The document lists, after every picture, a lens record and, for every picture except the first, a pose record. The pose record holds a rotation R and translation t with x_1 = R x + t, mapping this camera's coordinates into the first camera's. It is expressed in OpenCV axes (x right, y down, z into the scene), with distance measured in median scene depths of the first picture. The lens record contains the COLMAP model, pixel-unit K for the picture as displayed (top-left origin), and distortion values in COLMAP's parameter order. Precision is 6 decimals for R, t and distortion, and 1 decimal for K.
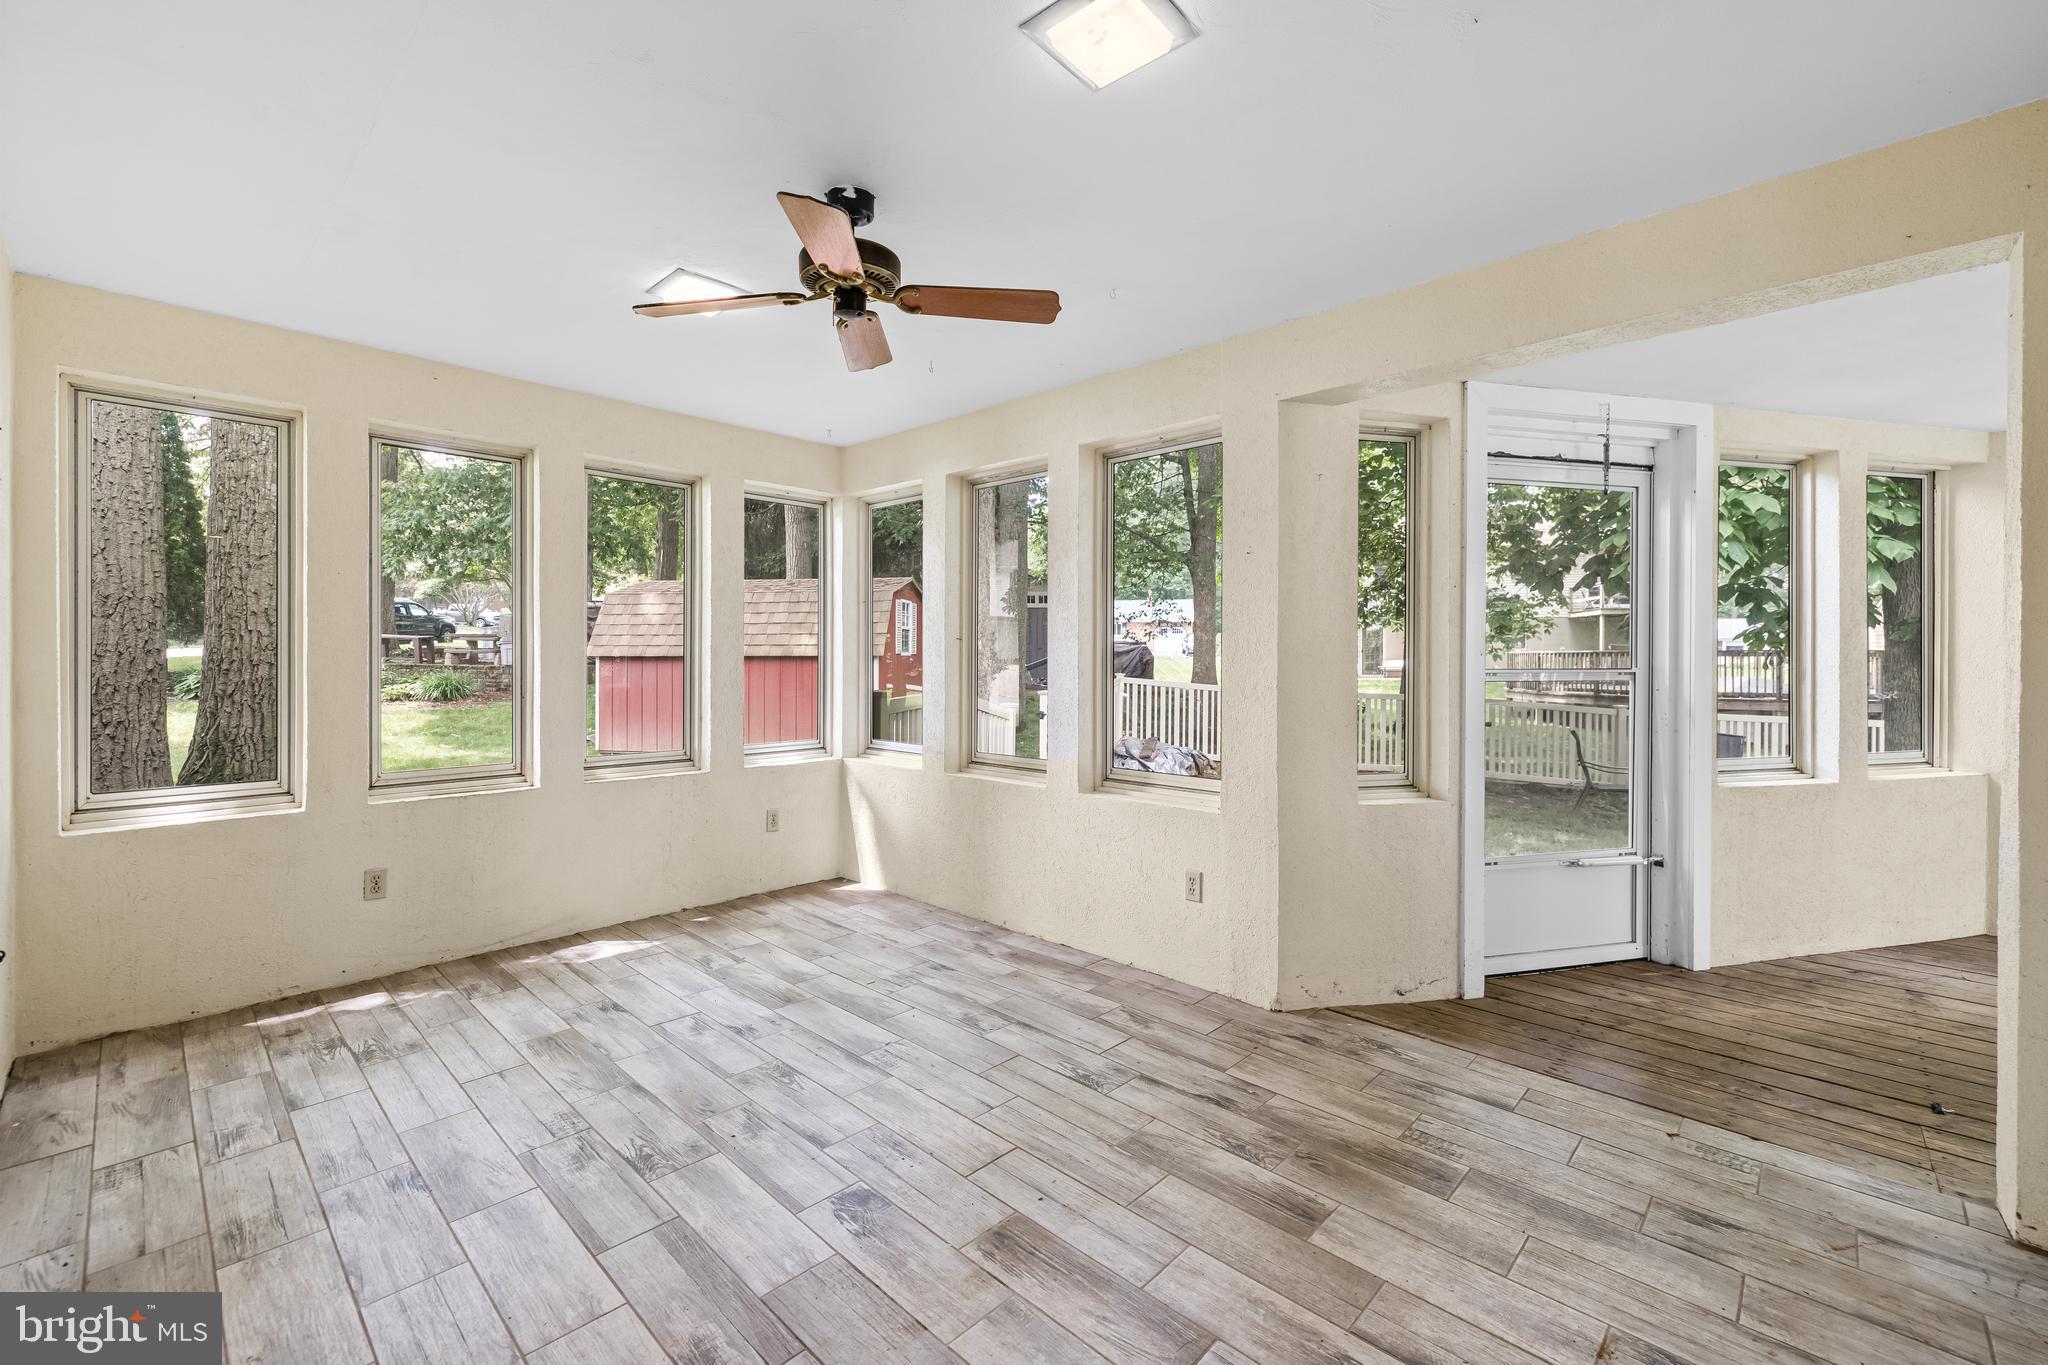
lens RADIAL K [[860.3, 0, 1013.9], [0, 860.3, 657.1], [0, 0, 1]] dist [0.001173, -0.002339]
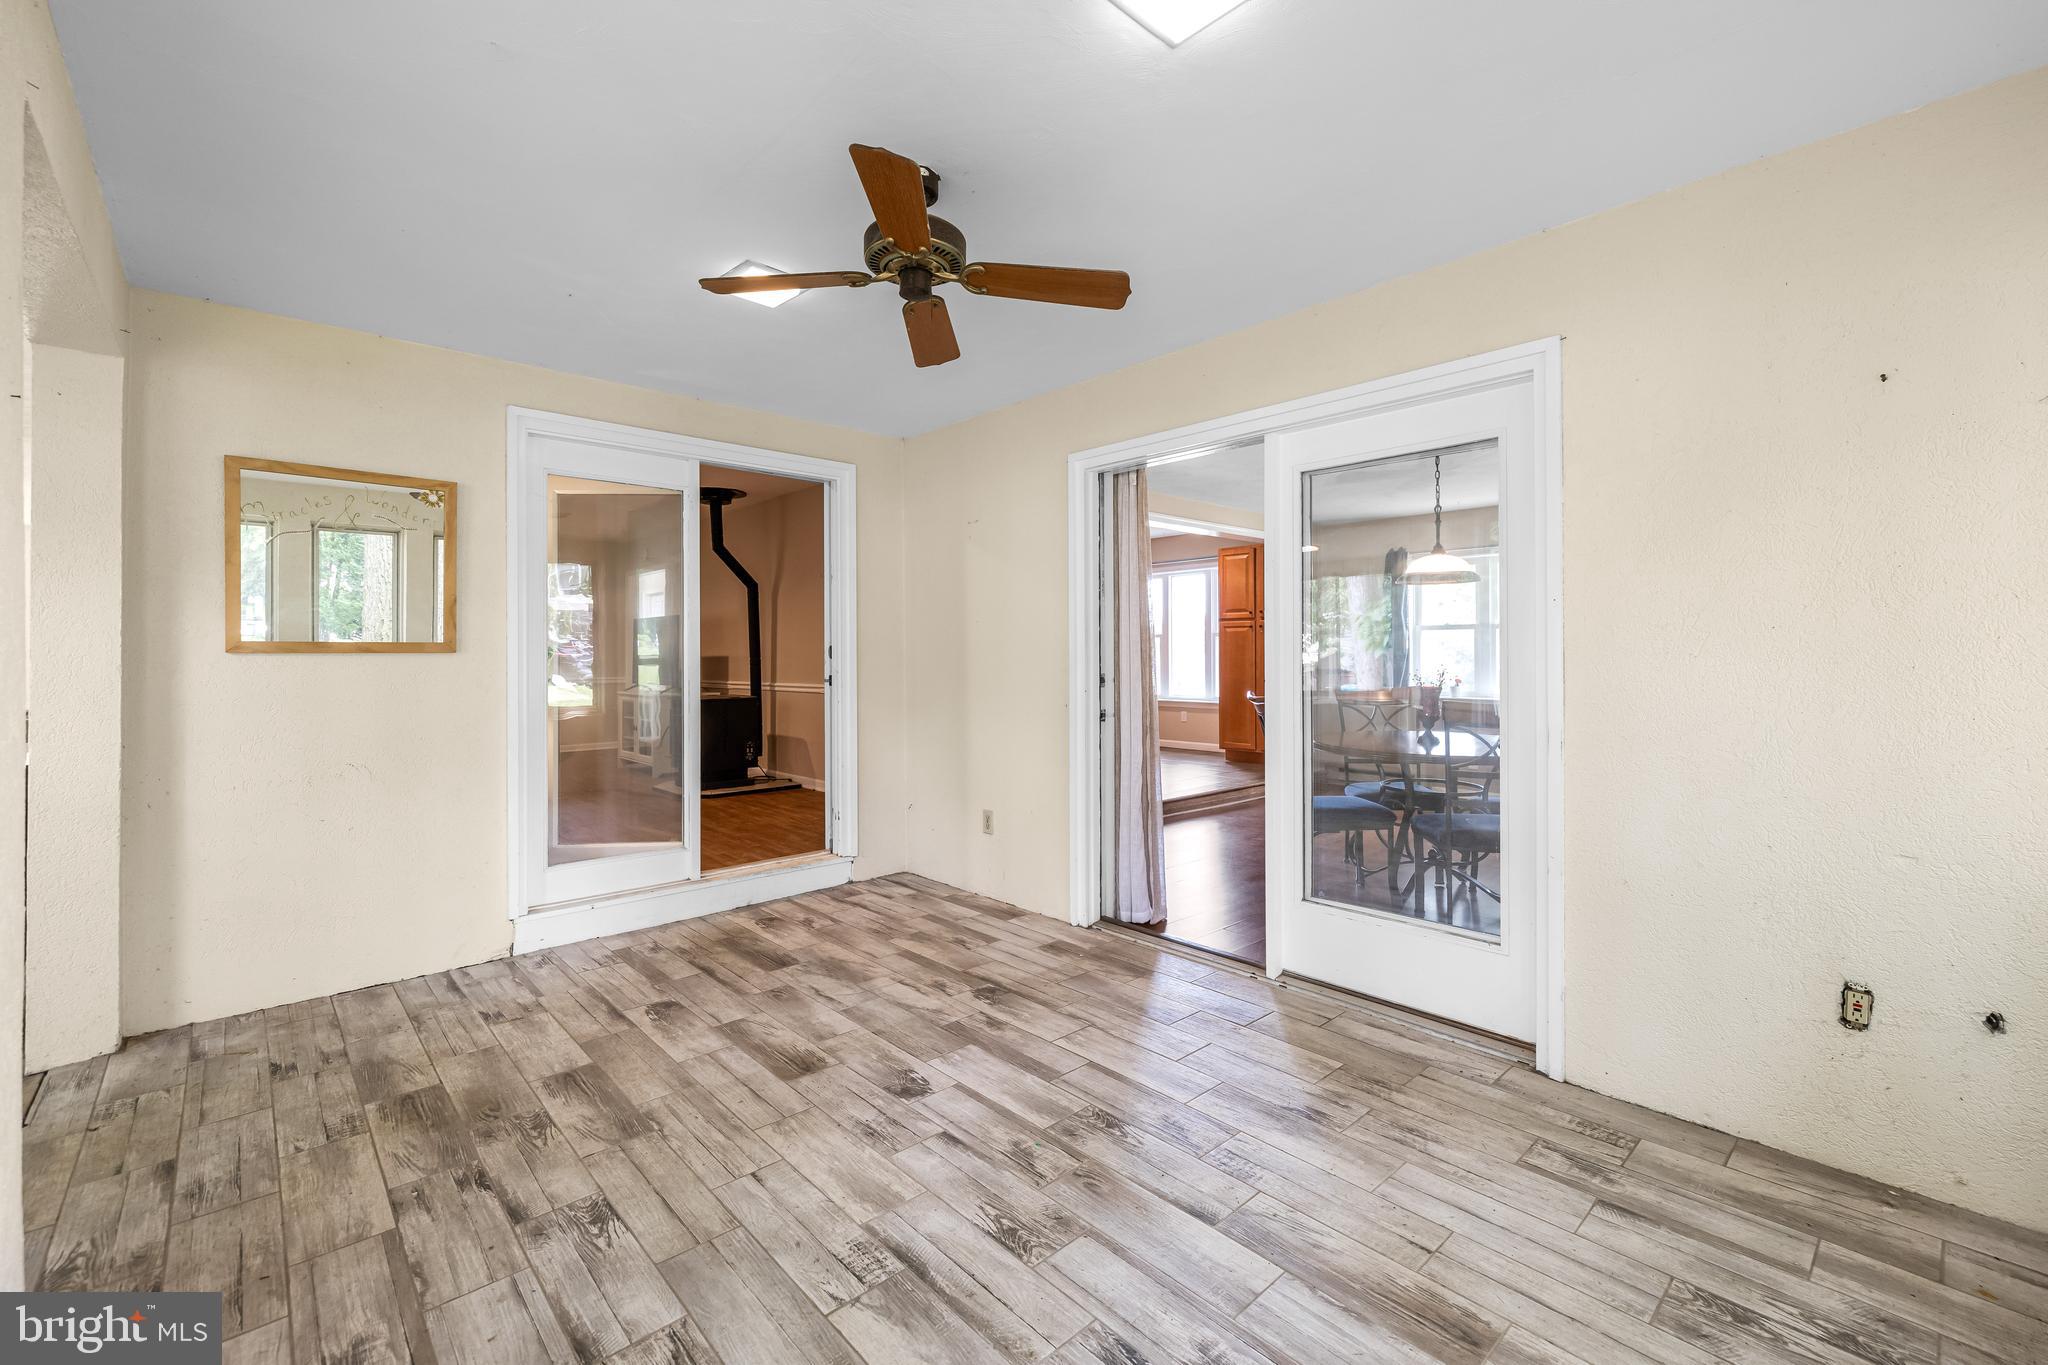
lens RADIAL K [[860.3, 0, 1013.9], [0, 860.3, 657.1], [0, 0, 1]] dist [0.001173, -0.002339]
pose [[-0.997745, 0.000764, 0.067119, -0.365227], [0.000545, 0.999994, -0.003277, 0.018812], [-0.067121, -0.003233, -0.997740, 1.966349]]
